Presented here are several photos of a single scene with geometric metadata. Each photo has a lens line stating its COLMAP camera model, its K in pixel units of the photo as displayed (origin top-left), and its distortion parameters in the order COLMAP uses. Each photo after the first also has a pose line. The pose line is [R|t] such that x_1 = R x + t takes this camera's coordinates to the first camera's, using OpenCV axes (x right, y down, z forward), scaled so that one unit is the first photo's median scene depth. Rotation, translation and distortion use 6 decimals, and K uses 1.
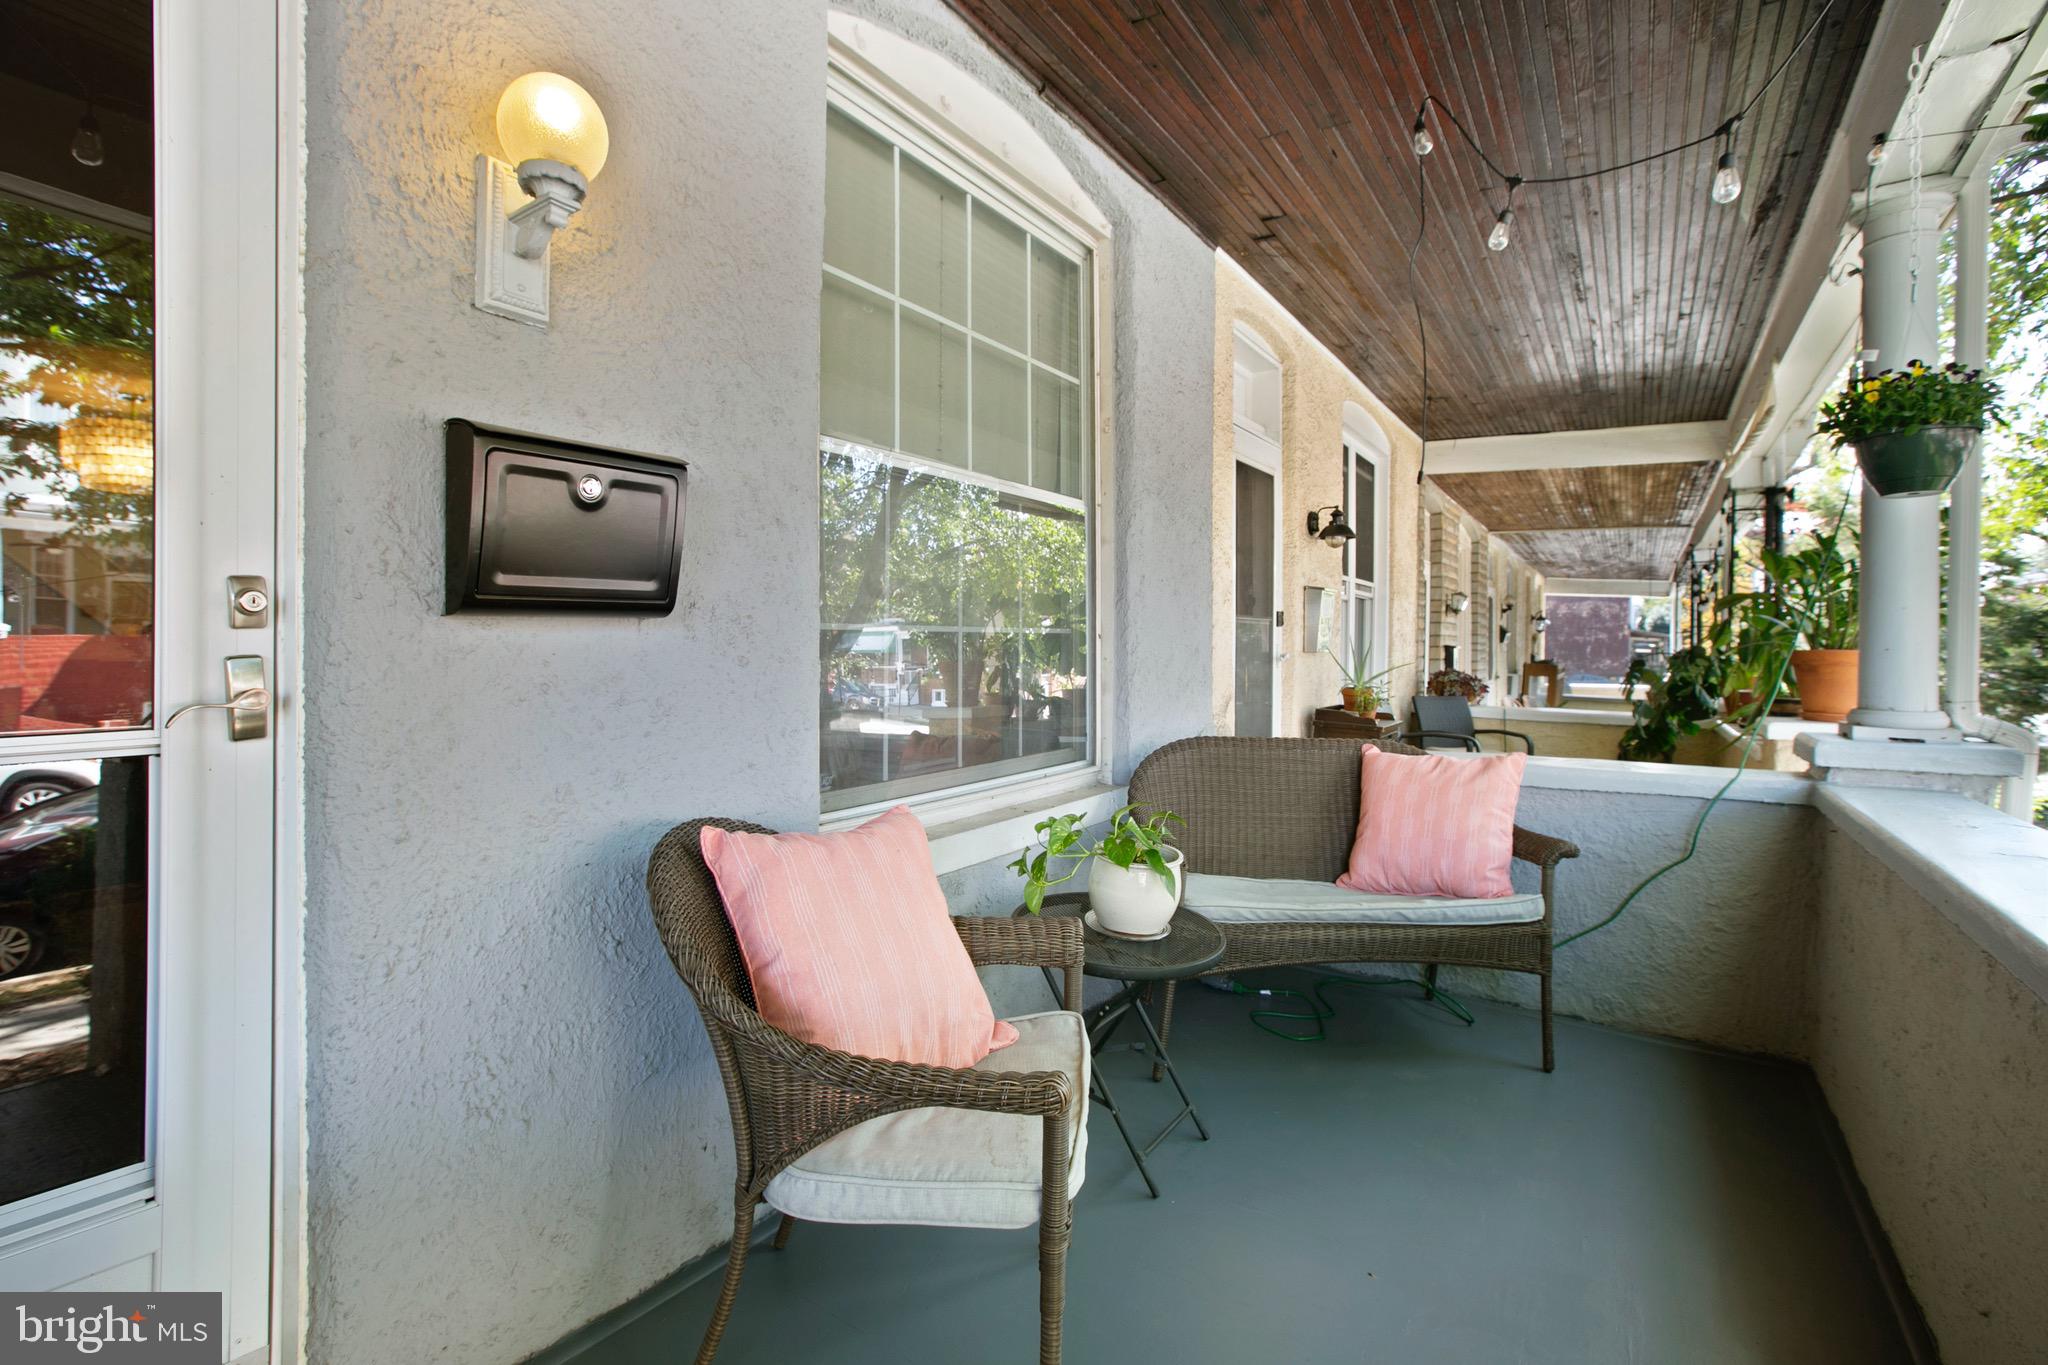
lens RADIAL K [[957.5, 0, 1021.2], [0, 957.5, 646.9], [0, 0, 1]] dist [-0.025147, 0.000375]
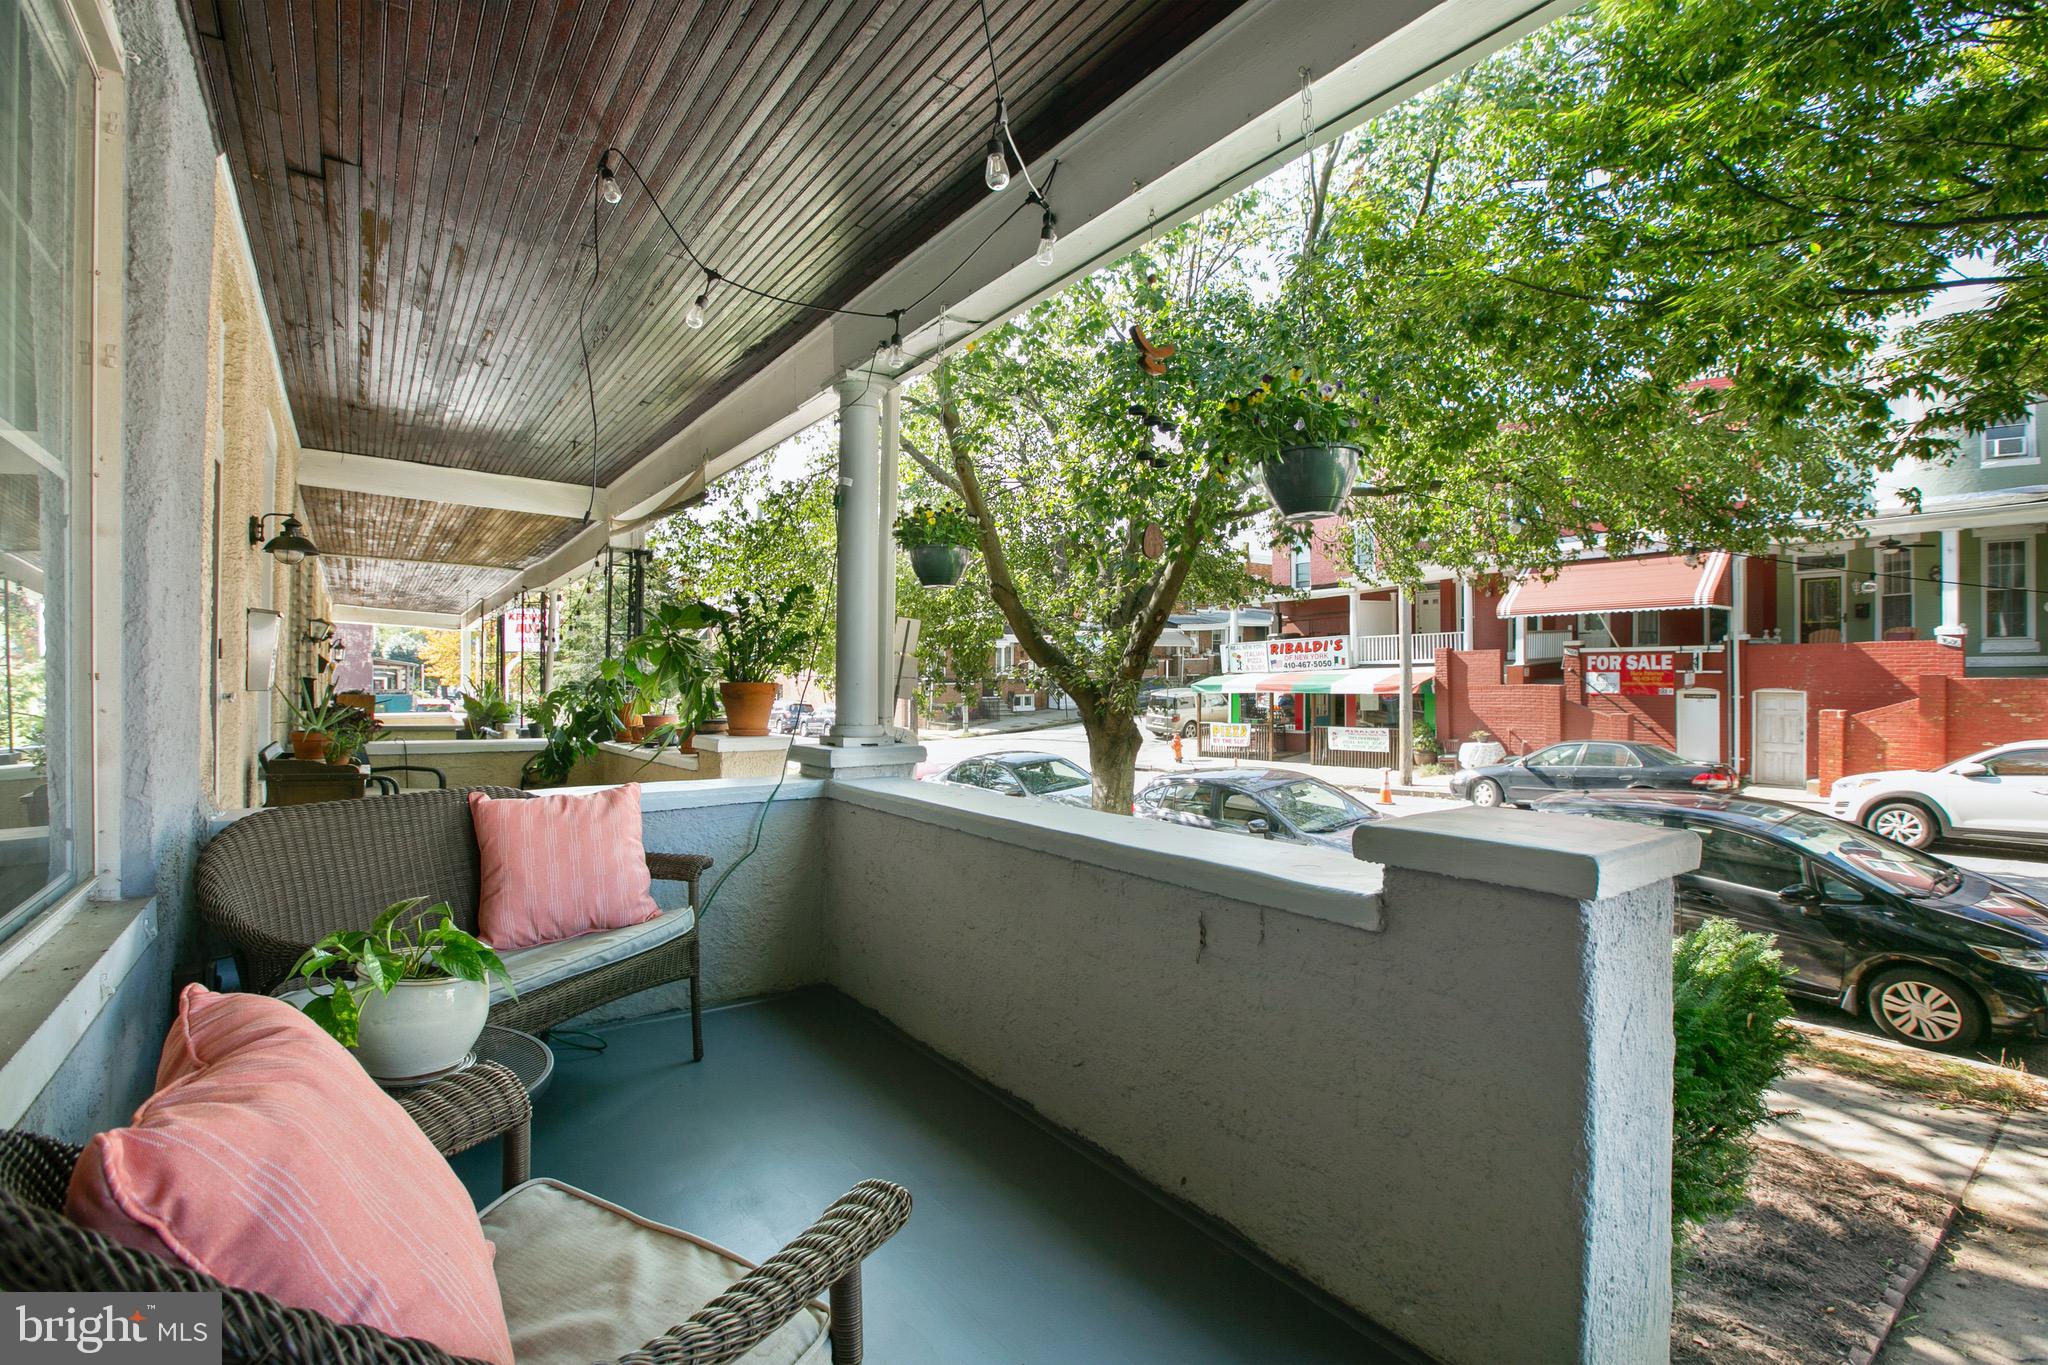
lens RADIAL K [[908.9, 0, 1021.0], [0, 908.9, 672.2], [0, 0, 1]] dist [-0.039402, 0.012895]
pose [[0.352746, -0.001146, 0.935718, -0.256169], [0.003057, 0.999995, 0.000072, -0.012957], [-0.935714, 0.002836, 0.352748, 0.204077]]
